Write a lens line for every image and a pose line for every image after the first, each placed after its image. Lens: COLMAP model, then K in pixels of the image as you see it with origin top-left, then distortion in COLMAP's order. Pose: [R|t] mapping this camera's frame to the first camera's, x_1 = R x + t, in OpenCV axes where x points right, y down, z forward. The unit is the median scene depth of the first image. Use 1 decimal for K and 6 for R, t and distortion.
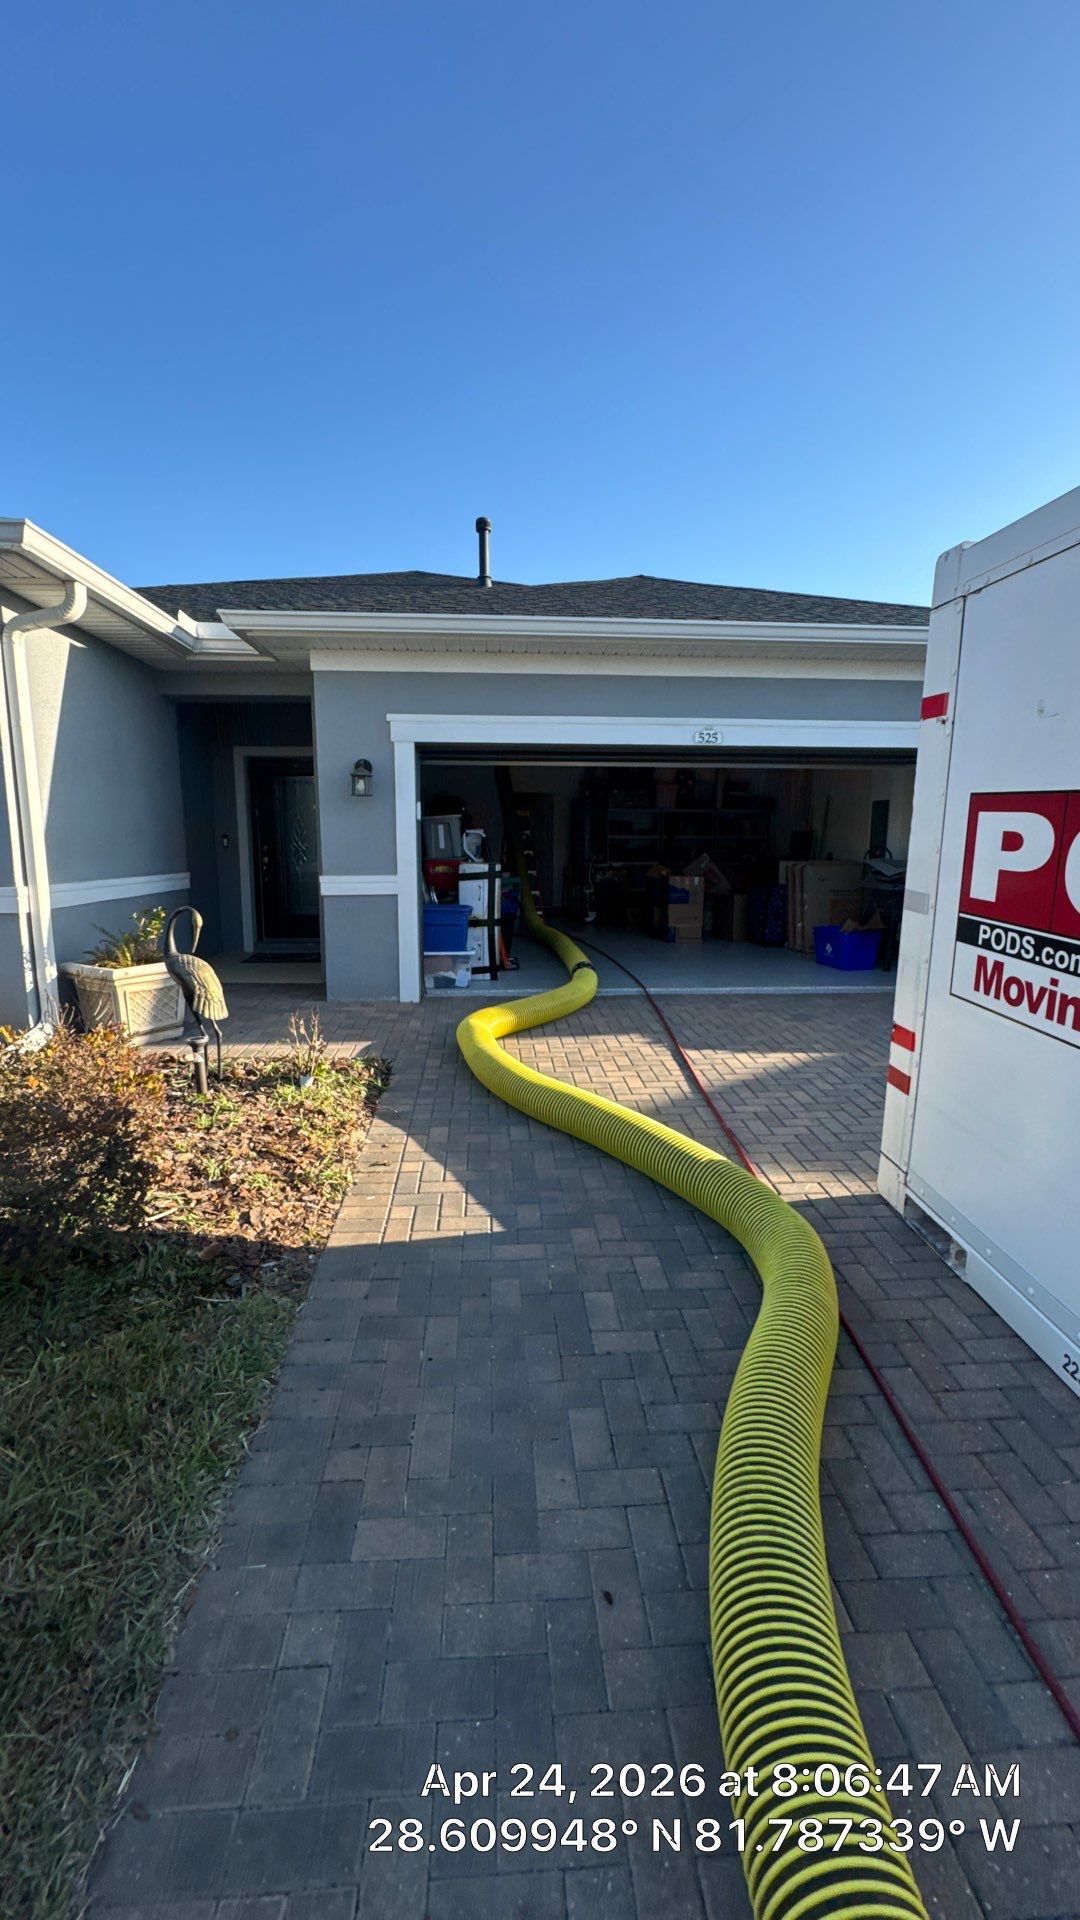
lens RADIAL K [[770.8, 0, 540.7], [0, 770.8, 957.4], [0, 0, 1]] dist [-0.003974, 0.000008]
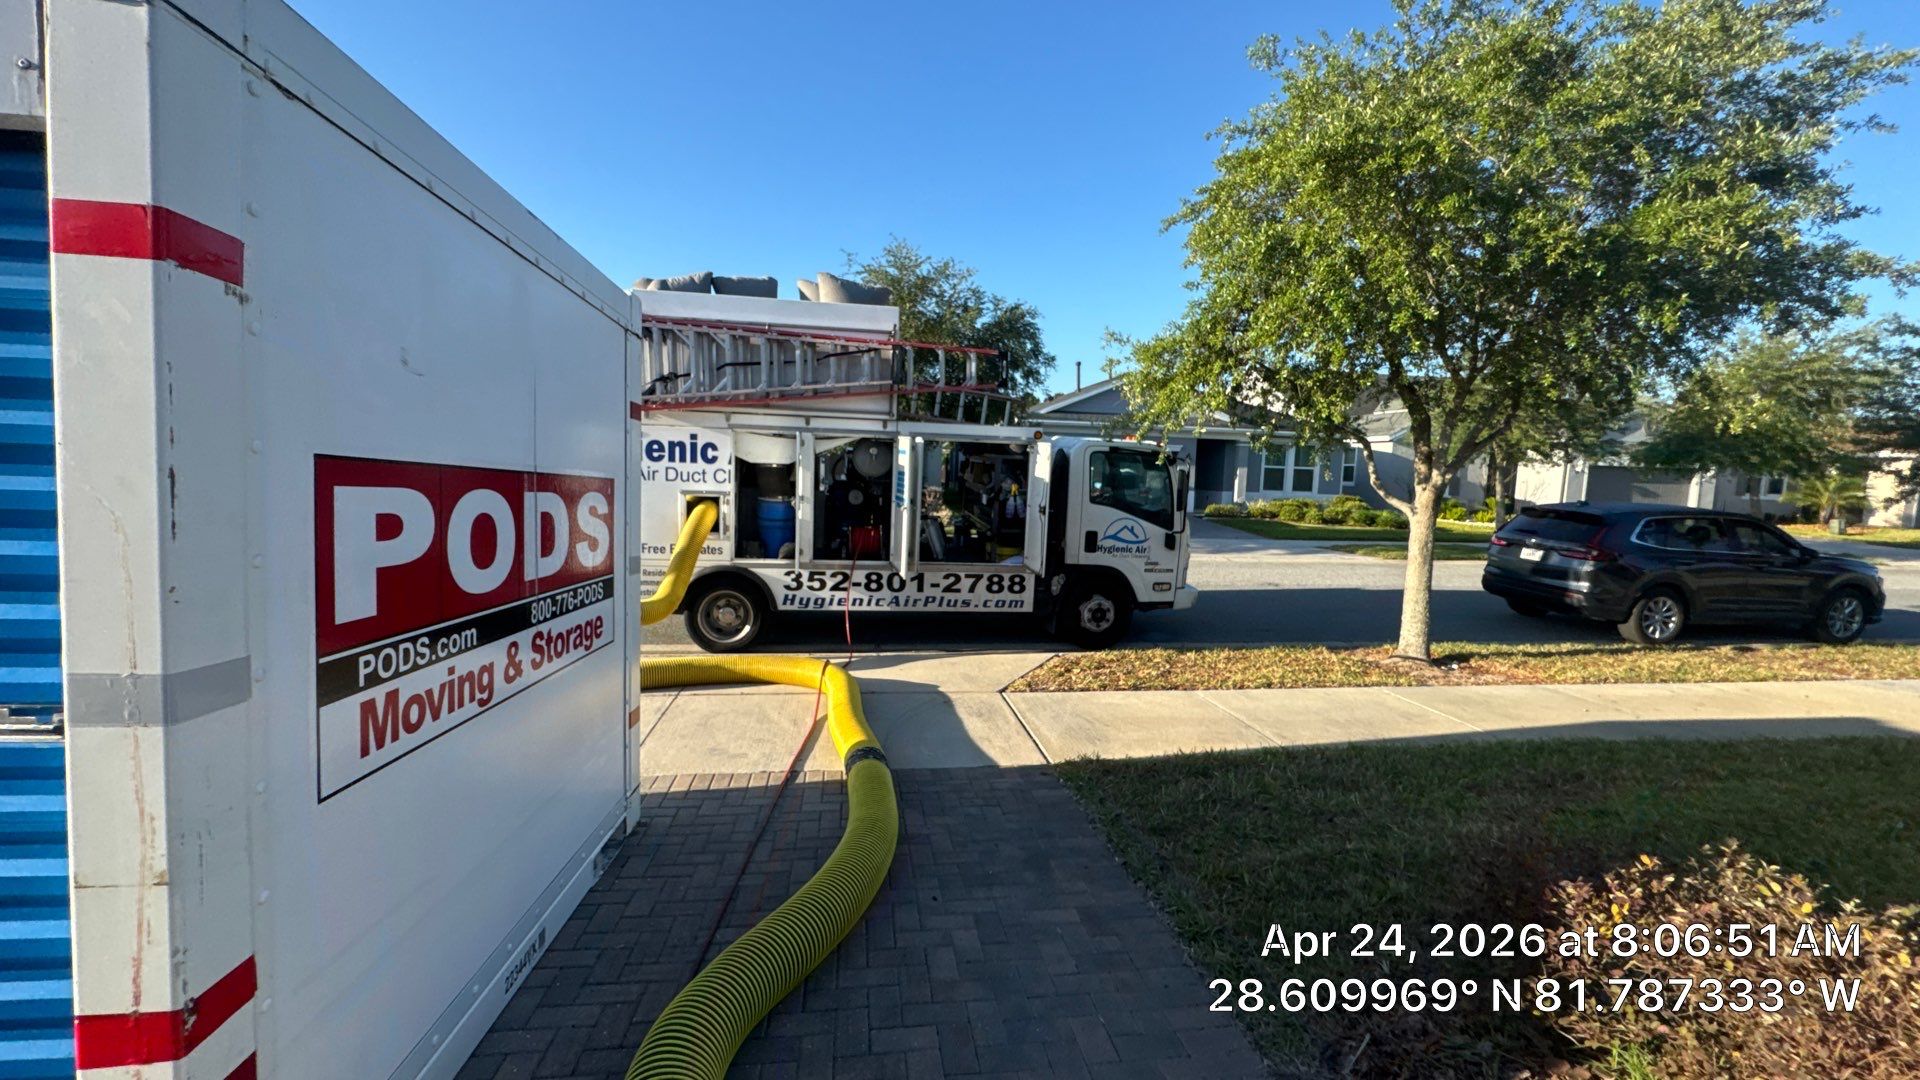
lens RADIAL K [[770.8, 0, 960.6], [0, 770.8, 538.4], [0, 0, 1]] dist [-0.003974, 0.000008]
pose [[-0.997466, -0.033740, -0.062632, 0.109784], [-0.047649, 0.970588, 0.235986, -0.320028], [0.052828, 0.238372, -0.969736, 1.646032]]
